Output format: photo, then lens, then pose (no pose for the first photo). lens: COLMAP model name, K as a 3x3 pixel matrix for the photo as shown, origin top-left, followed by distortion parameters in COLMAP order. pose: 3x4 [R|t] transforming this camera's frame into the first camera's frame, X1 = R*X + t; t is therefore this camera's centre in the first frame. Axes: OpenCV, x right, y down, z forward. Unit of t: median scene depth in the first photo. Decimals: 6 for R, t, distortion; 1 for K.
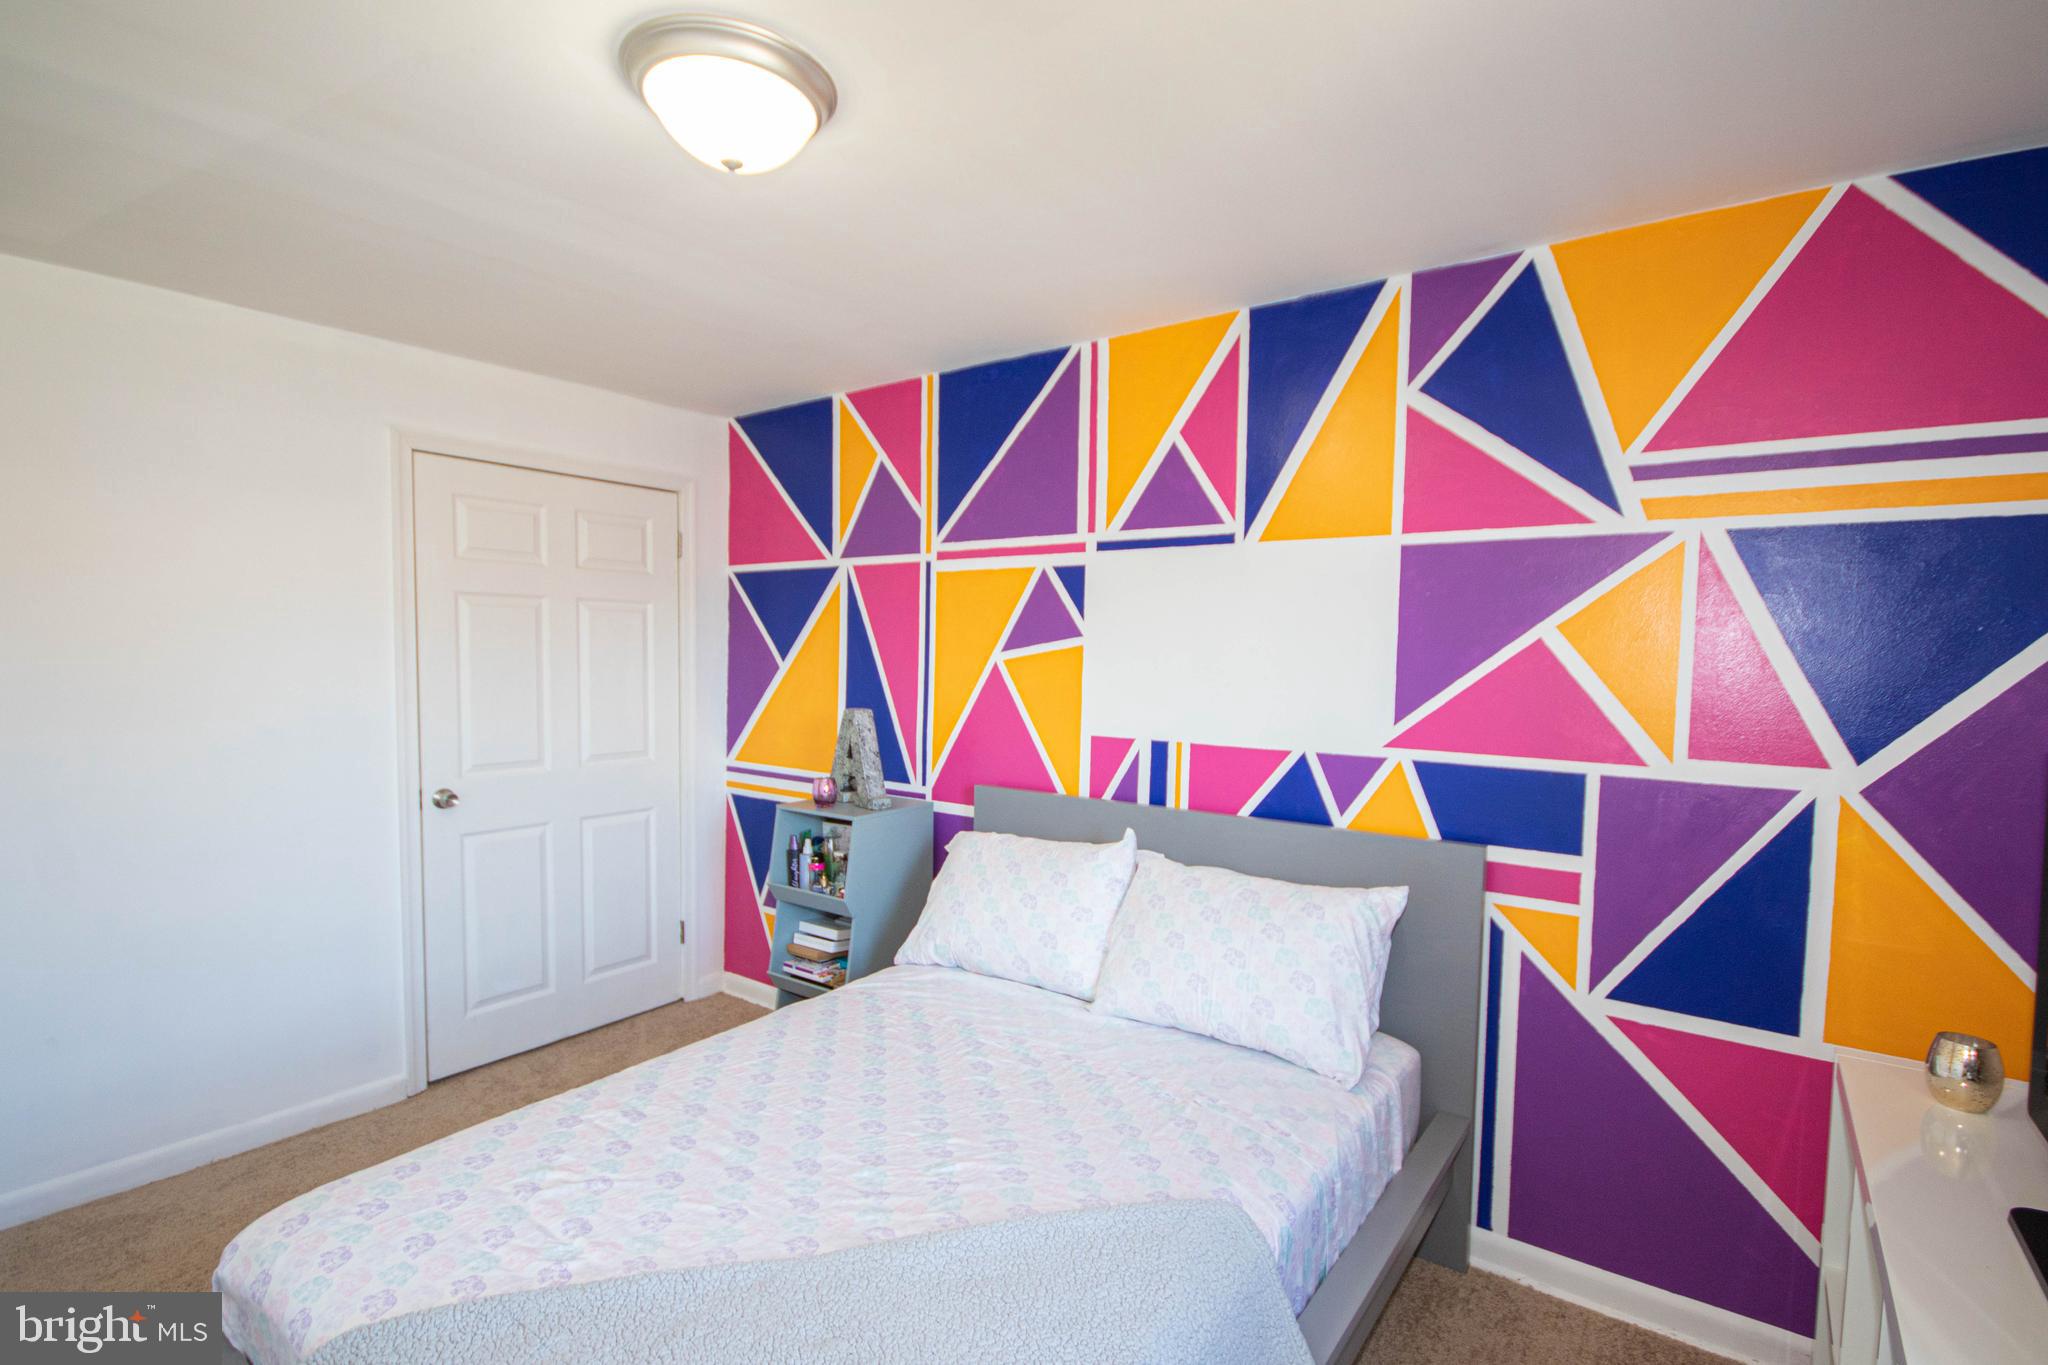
lens RADIAL K [[951.4, 0, 1036.2], [0, 951.4, 687.0], [0, 0, 1]] dist [0.004028, -0.007029]
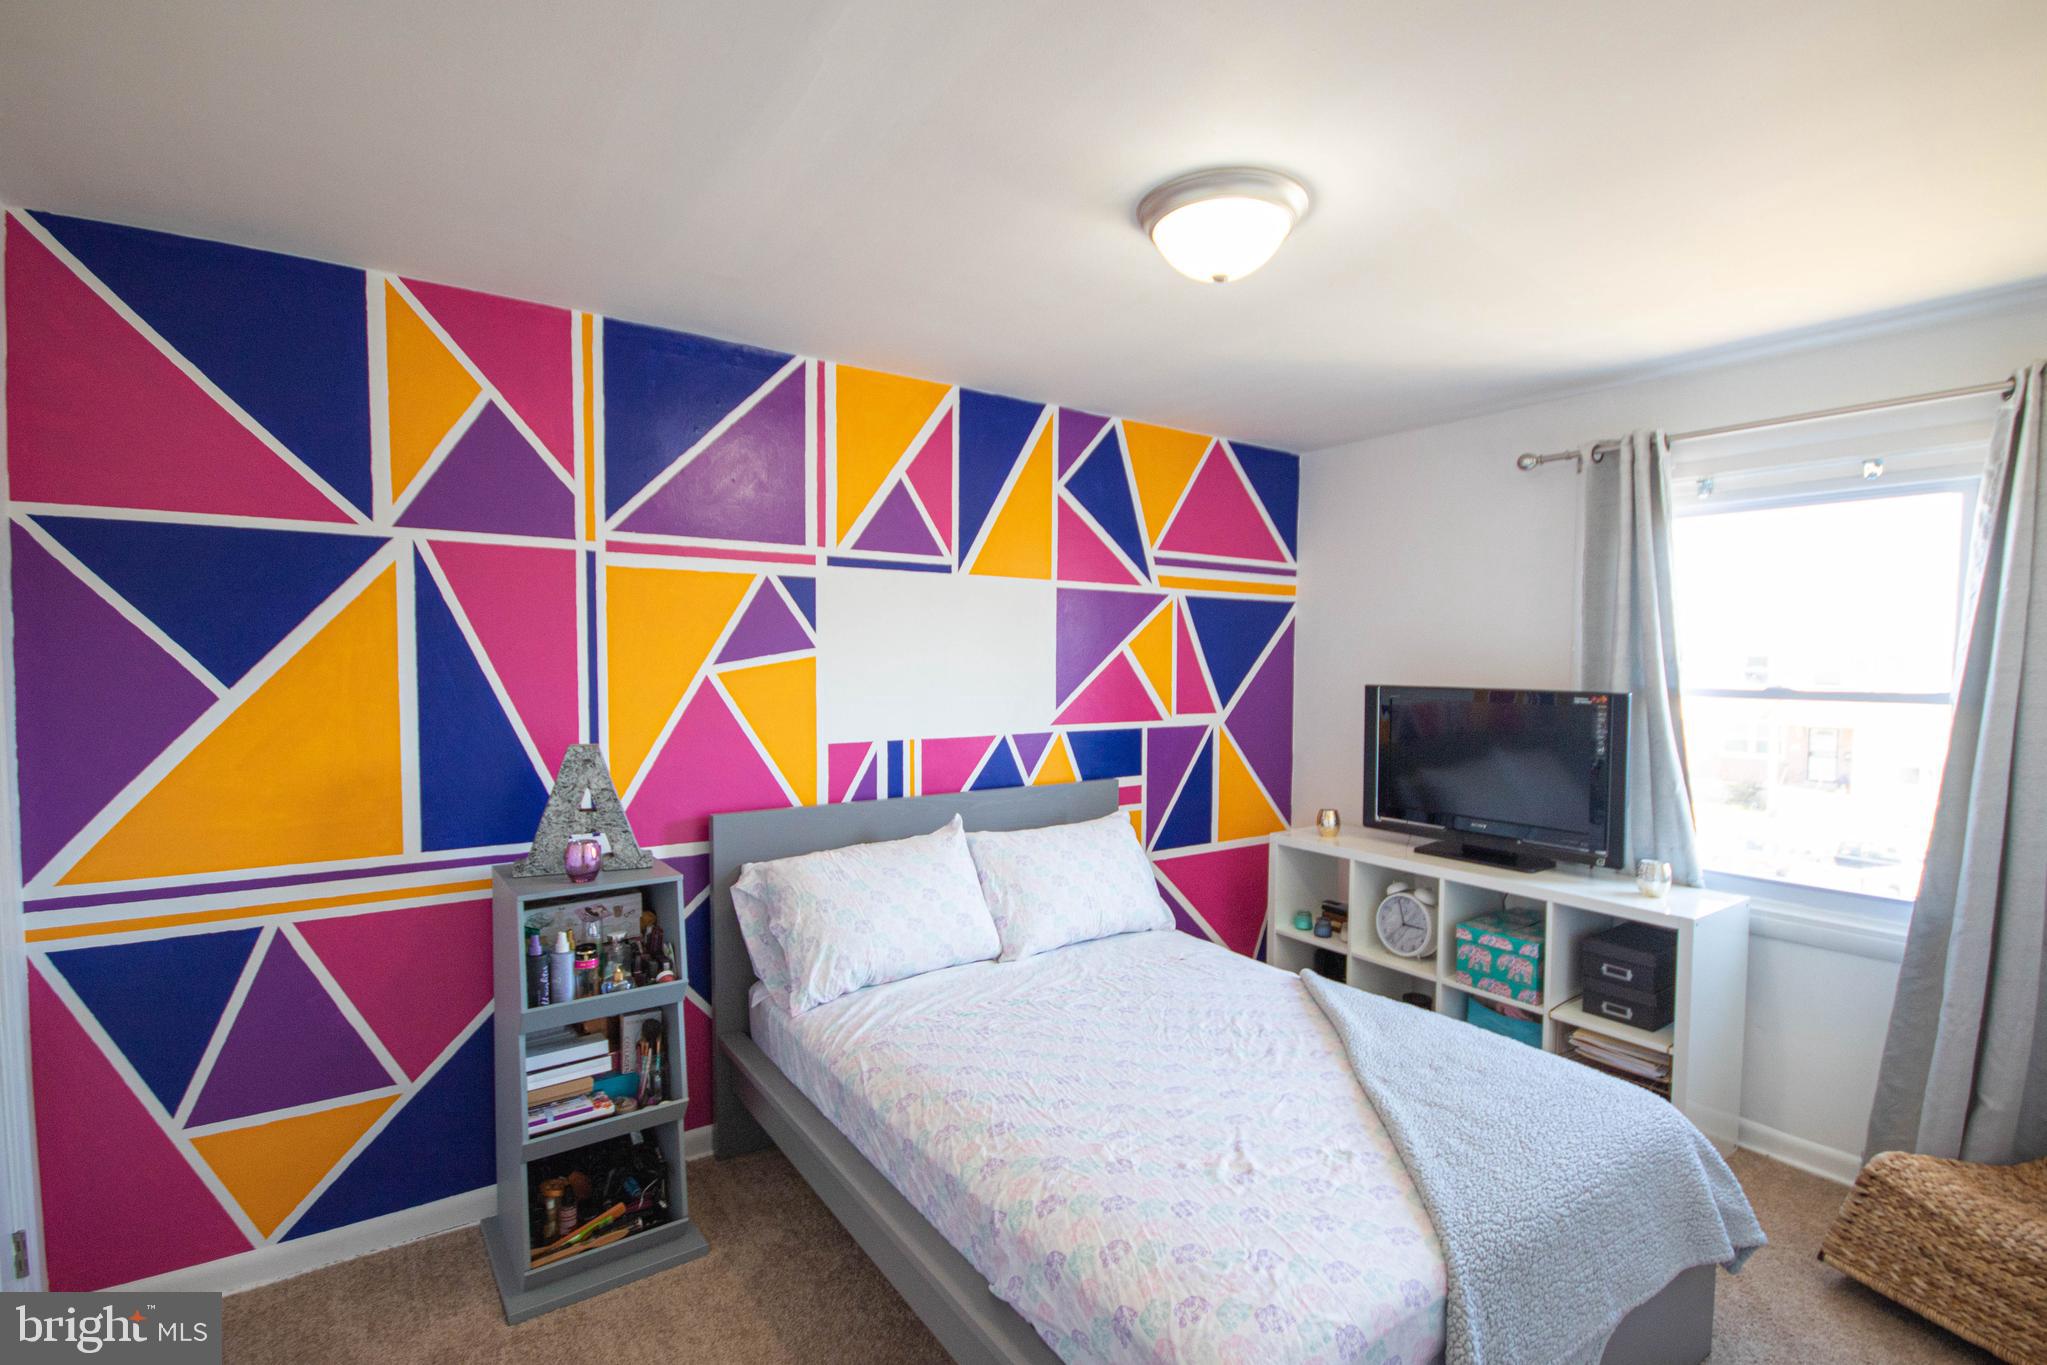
lens RADIAL K [[951.0, 0, 1037.2], [0, 951.0, 684.7], [0, 0, 1]] dist [0.004028, -0.007029]
pose [[0.319305, -0.043209, 0.946666, -0.910060], [0.033732, 0.998845, 0.034213, -0.044082], [-0.947051, 0.021009, 0.320394, 0.489802]]
